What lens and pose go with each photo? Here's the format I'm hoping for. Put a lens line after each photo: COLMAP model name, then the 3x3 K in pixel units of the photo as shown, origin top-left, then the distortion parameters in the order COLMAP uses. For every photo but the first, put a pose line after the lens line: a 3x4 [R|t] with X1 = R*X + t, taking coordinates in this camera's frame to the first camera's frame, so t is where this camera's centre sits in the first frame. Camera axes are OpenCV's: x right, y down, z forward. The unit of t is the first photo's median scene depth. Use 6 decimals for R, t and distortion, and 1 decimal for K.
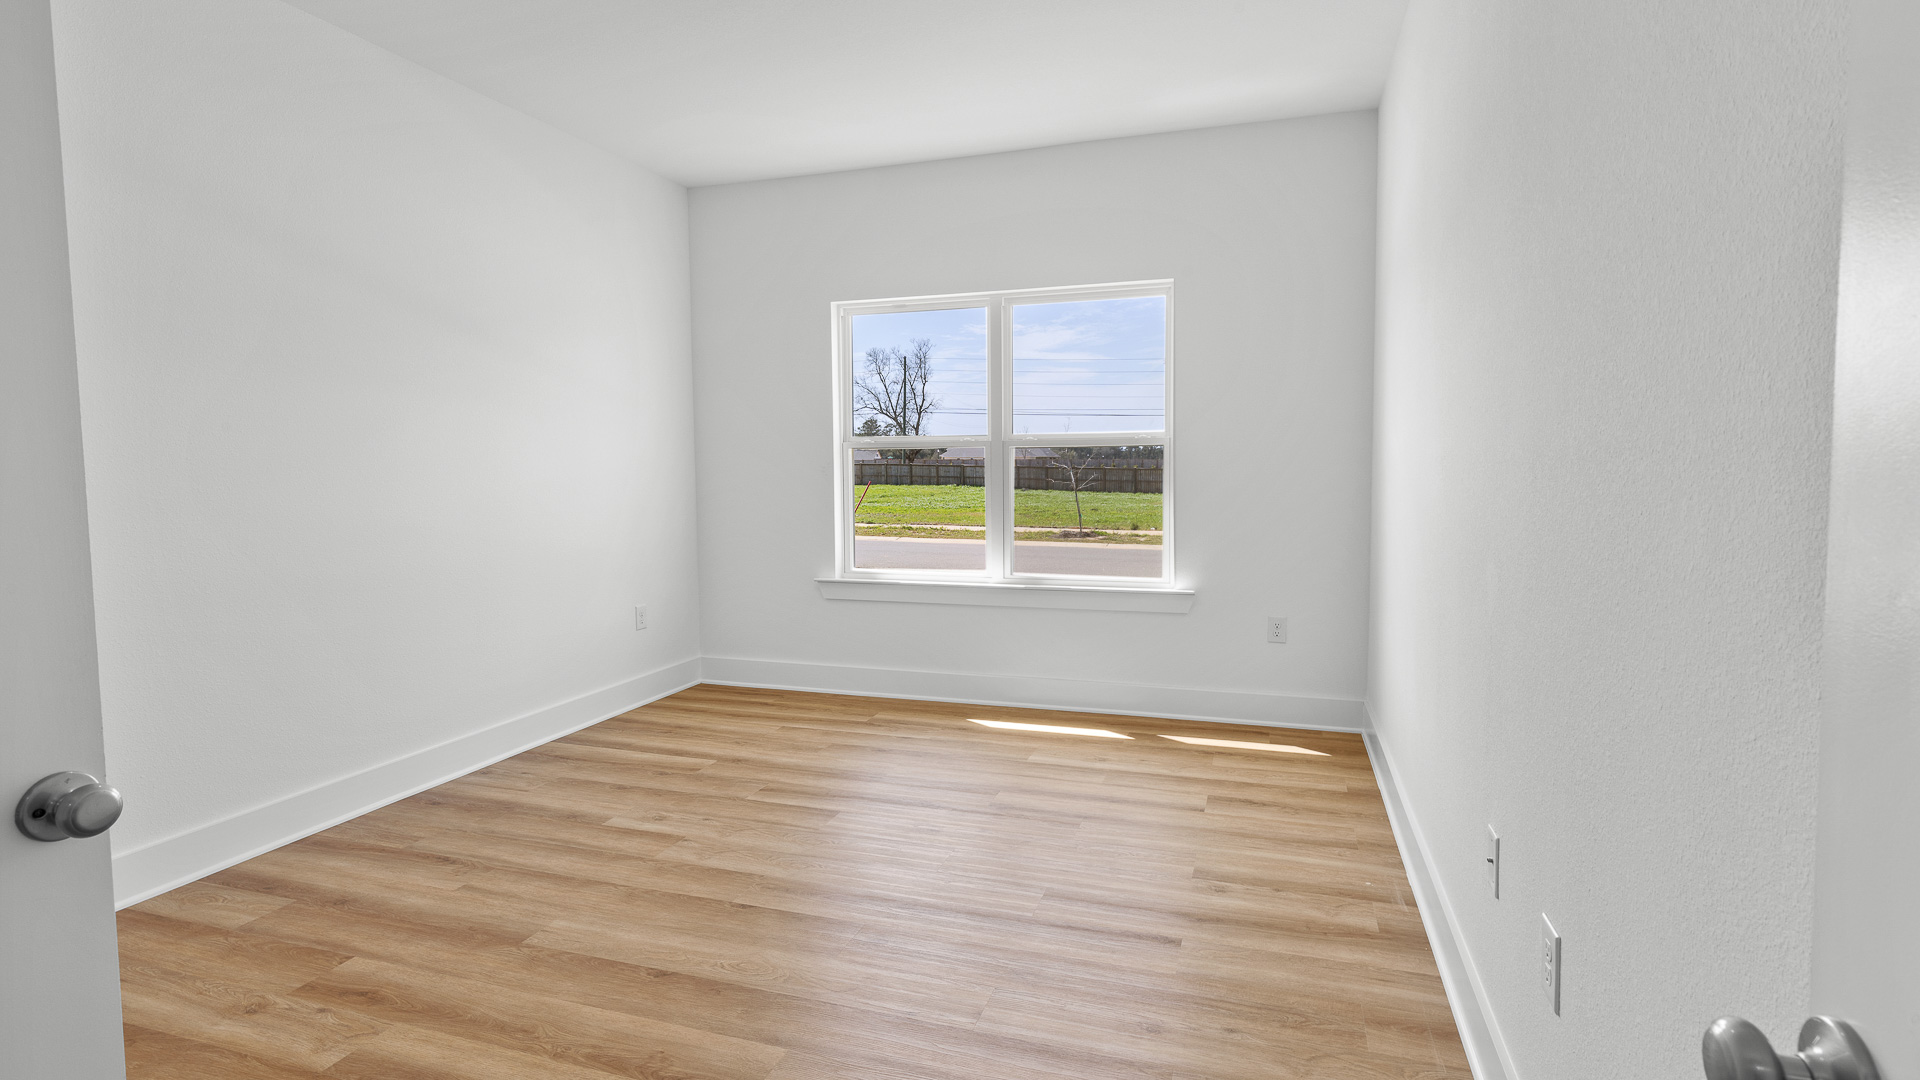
lens RADIAL K [[891.6, 0, 966.6], [0, 891.6, 522.6], [0, 0, 1]] dist [0.000779, -0.000188]
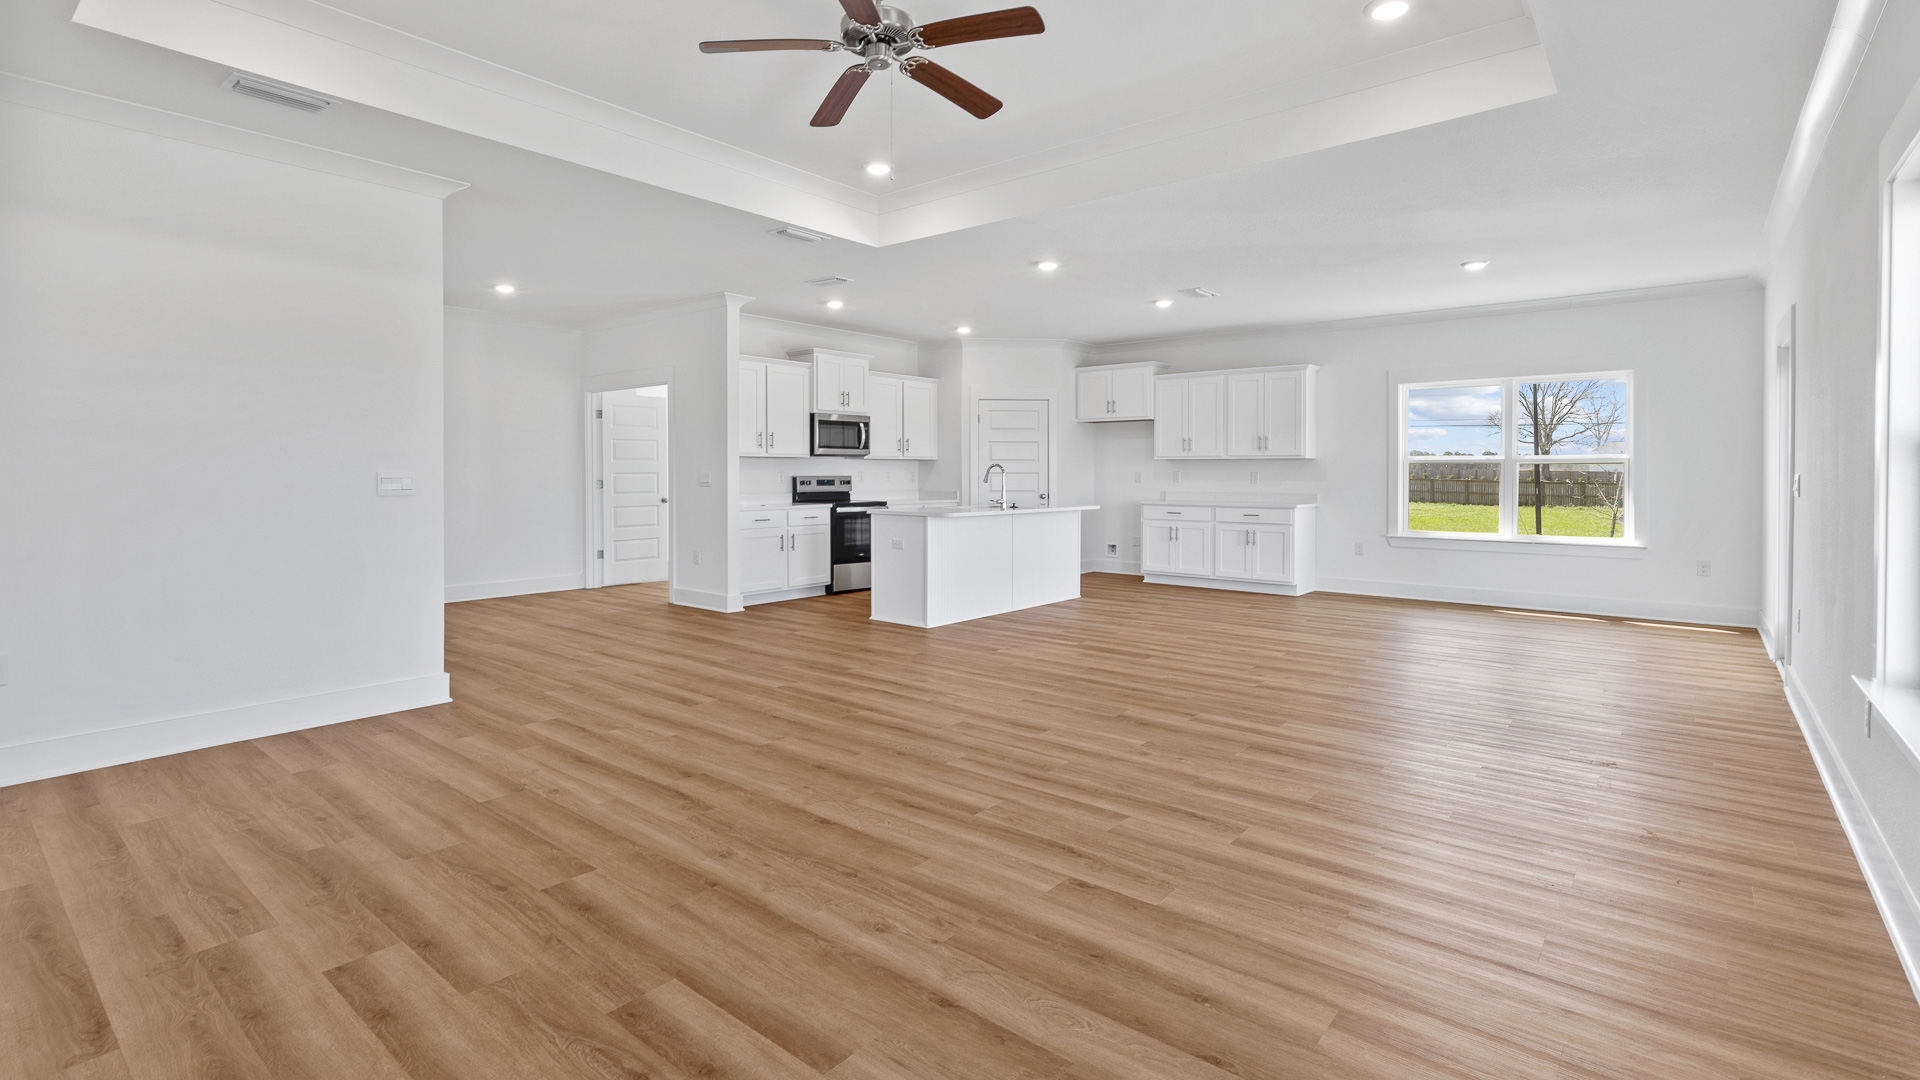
lens RADIAL K [[871.6, 0, 954.3], [0, 871.6, 483.8], [0, 0, 1]] dist [0.000033, -0.000133]
pose [[0.927427, 0.017510, -0.373594, -0.341413], [-0.038625, 0.998046, -0.049106, 0.082672], [0.372004, 0.059973, 0.926292, -1.031571]]
